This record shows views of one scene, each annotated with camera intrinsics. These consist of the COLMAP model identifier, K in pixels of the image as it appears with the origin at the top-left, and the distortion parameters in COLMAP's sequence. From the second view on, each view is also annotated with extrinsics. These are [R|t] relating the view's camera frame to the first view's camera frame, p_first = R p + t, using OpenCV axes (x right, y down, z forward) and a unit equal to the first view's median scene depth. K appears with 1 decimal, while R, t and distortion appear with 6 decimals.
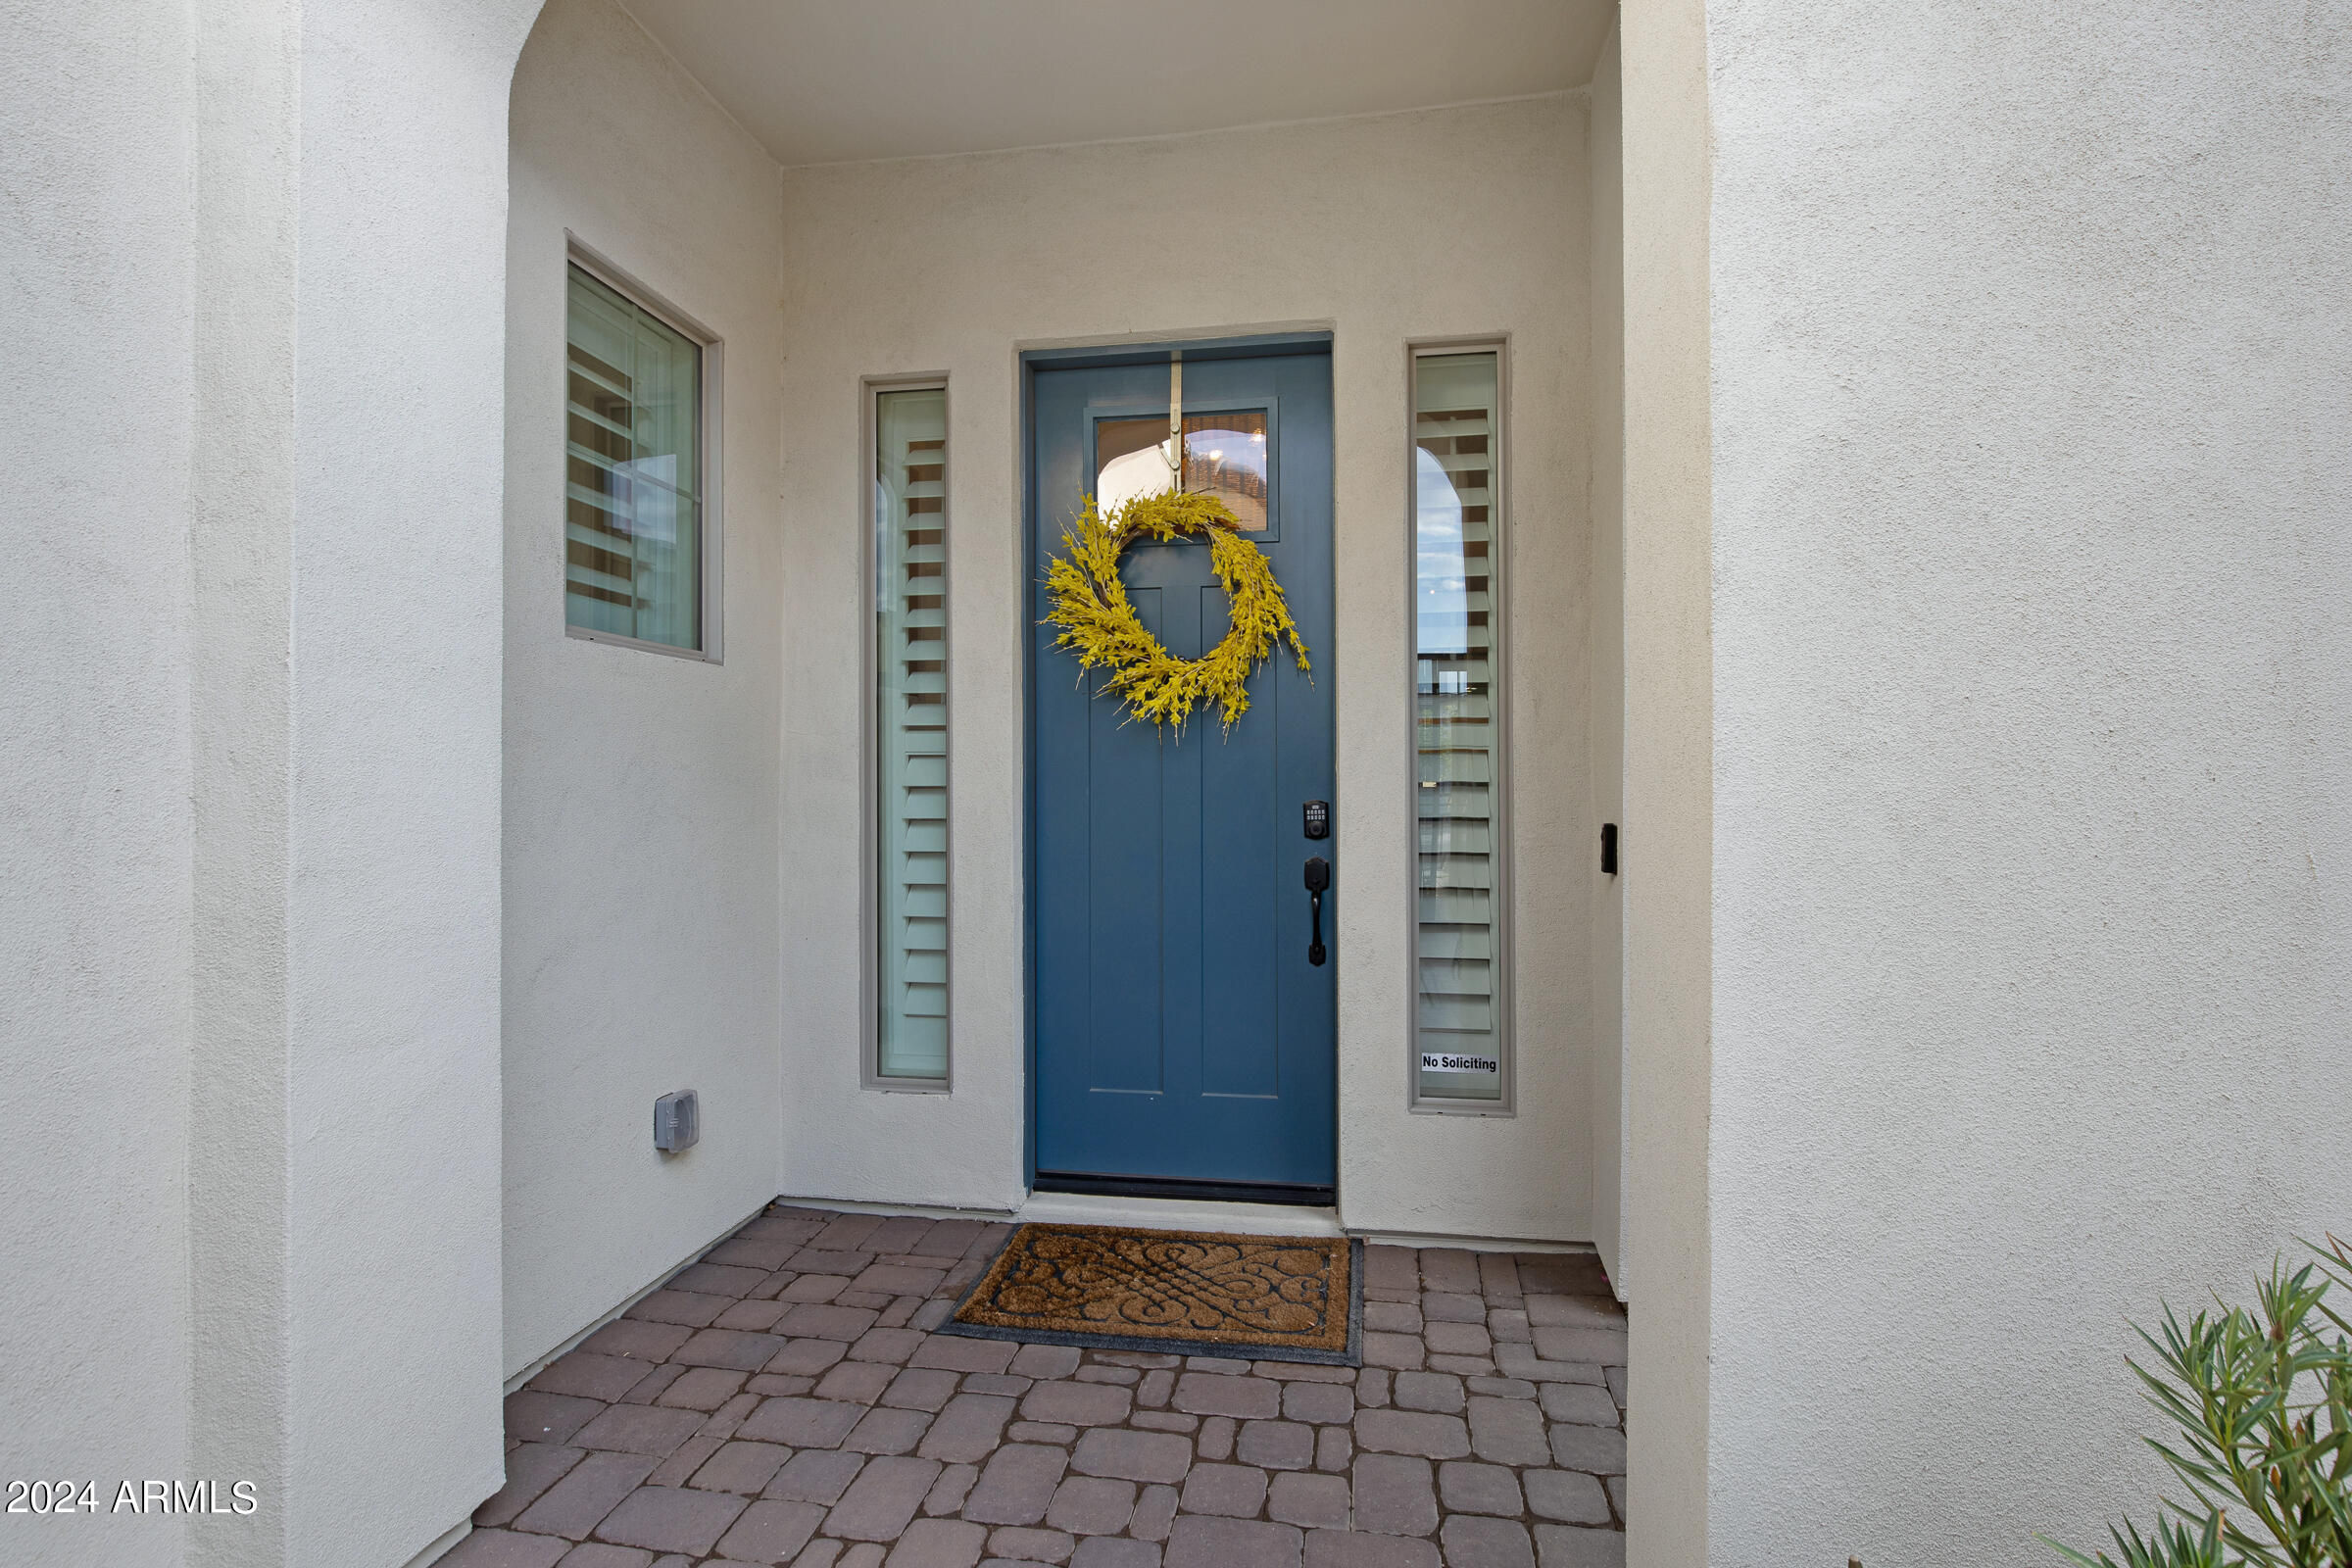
lens RADIAL K [[1085.4, 0, 1197.3], [0, 1085.4, 773.0], [0, 0, 1]] dist [0.002610, -0.000657]
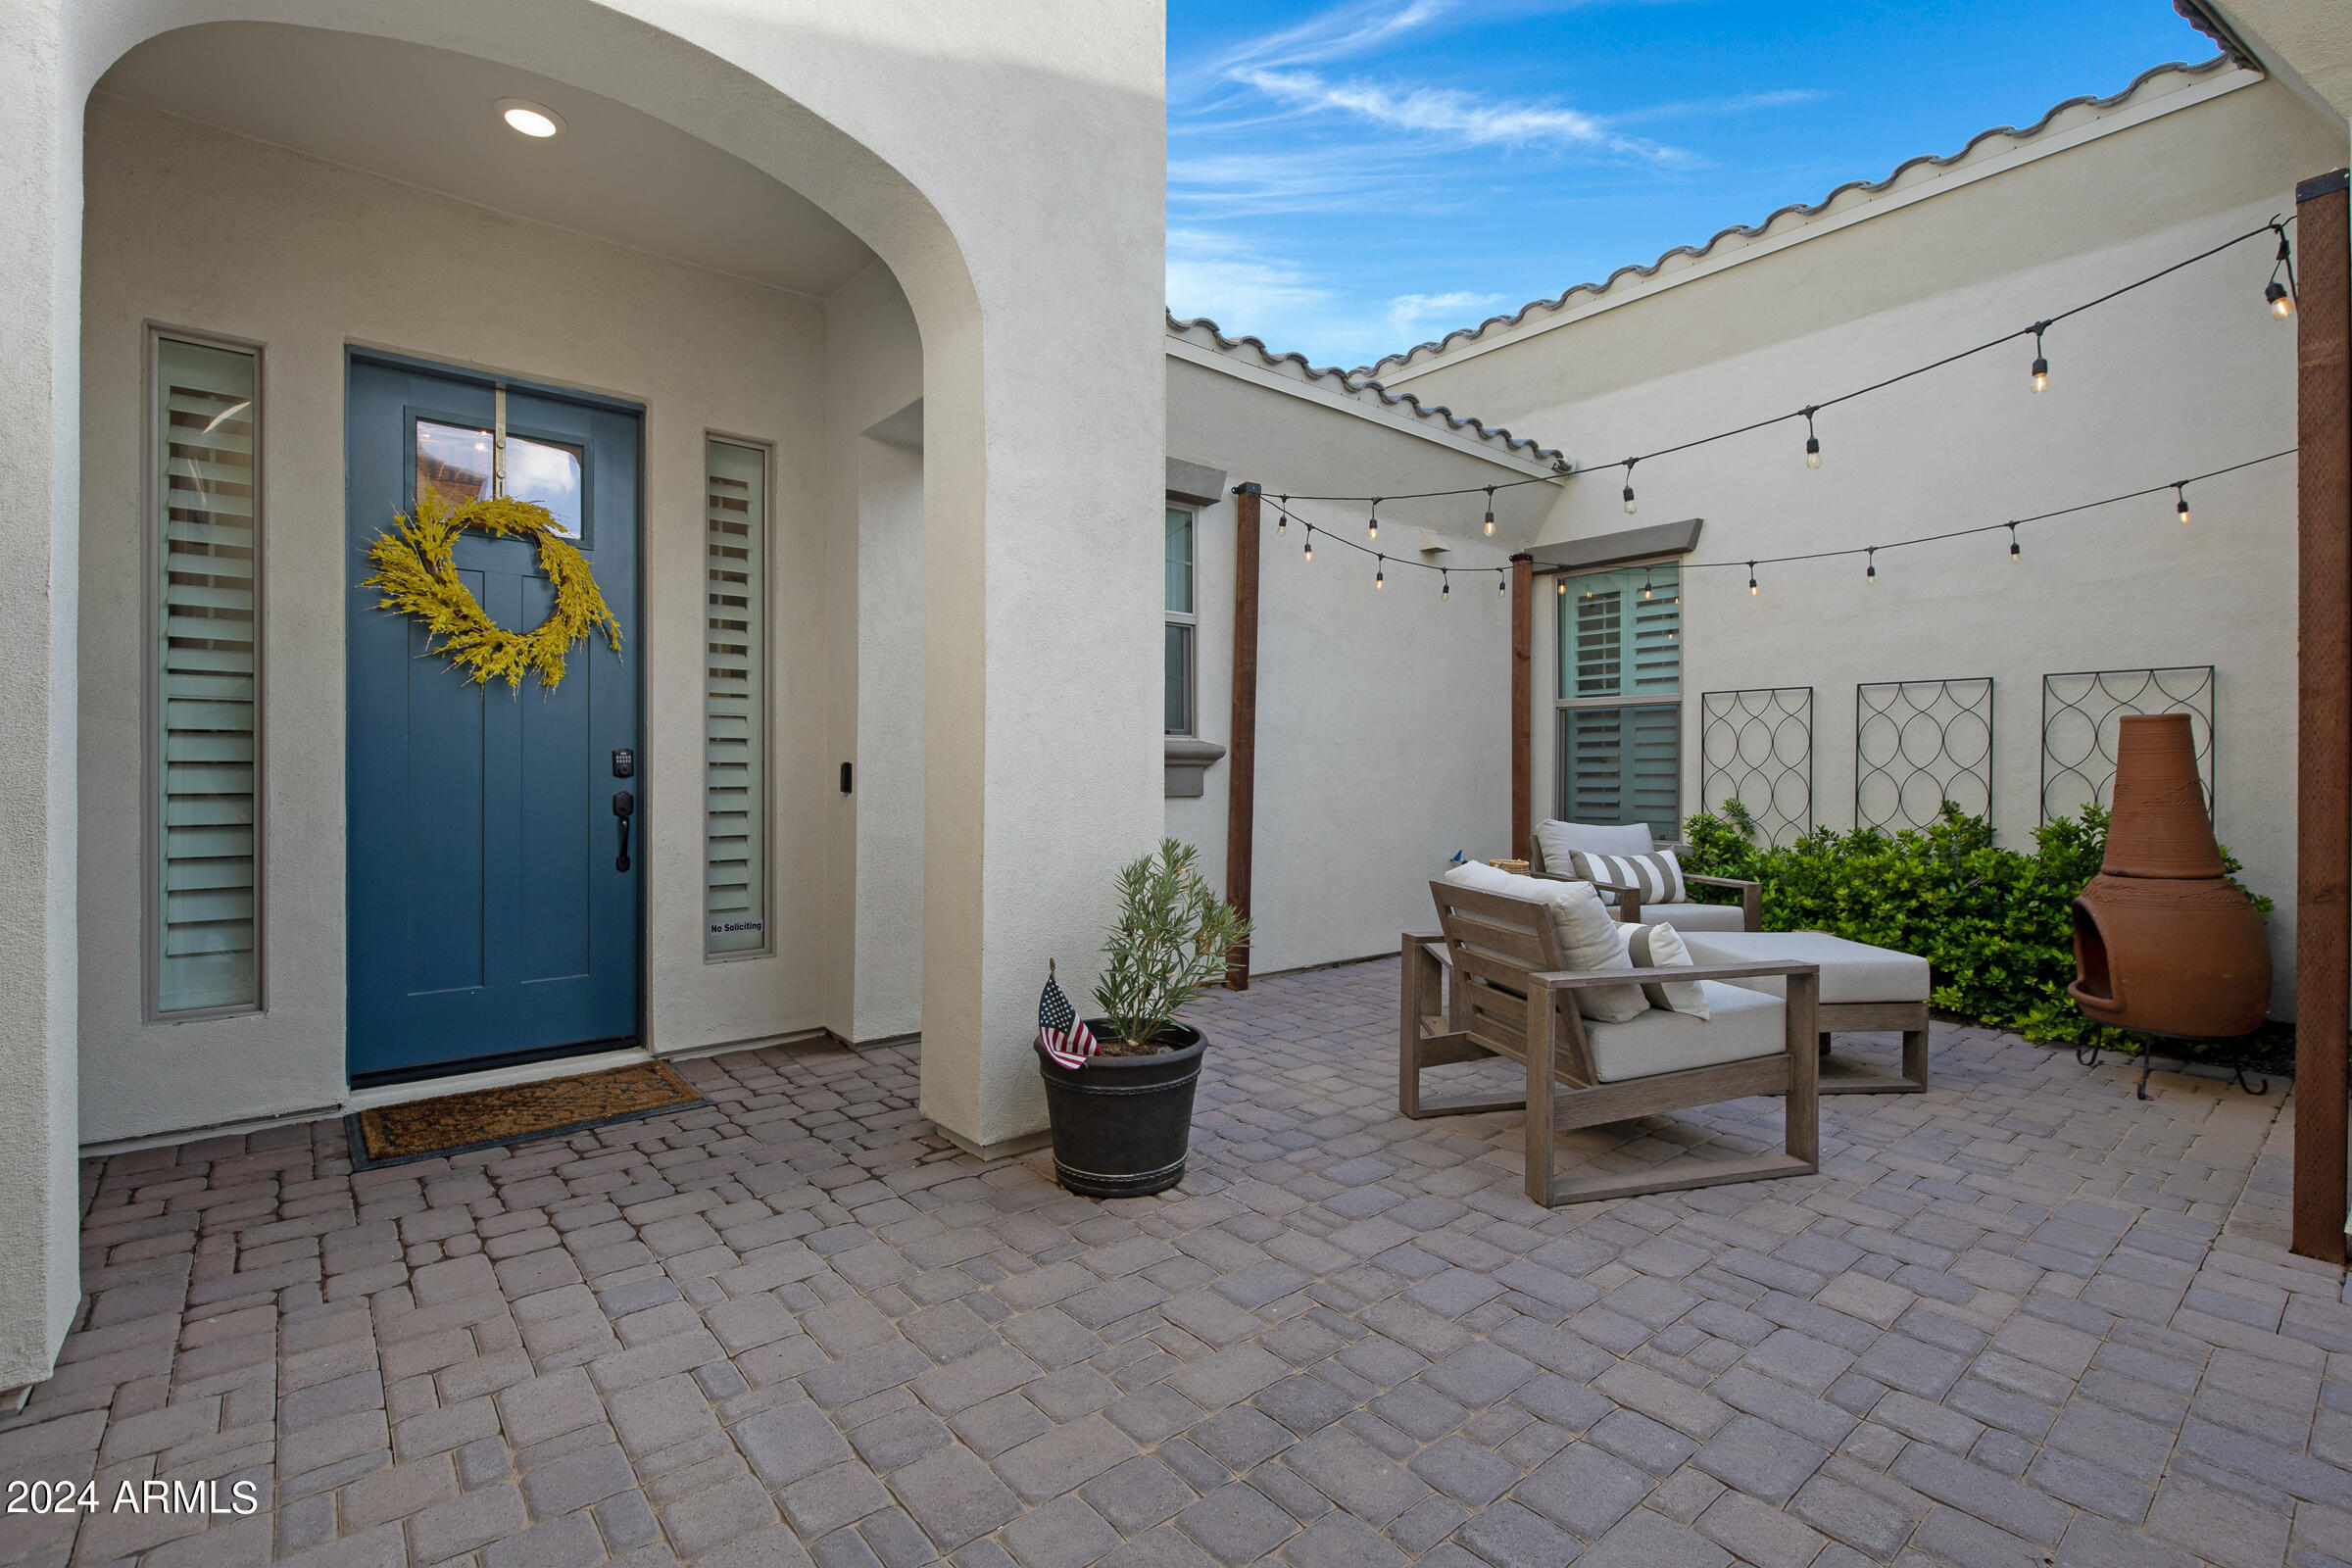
lens RADIAL K [[1085.4, 0, 1197.3], [0, 1085.4, 773.0], [0, 0, 1]] dist [0.002610, -0.000657]
pose [[0.648429, 0.002366, 0.761272, -0.482654], [-0.009400, 0.999944, 0.004898, 0.045205], [-0.761217, -0.010332, 0.648414, -0.436482]]
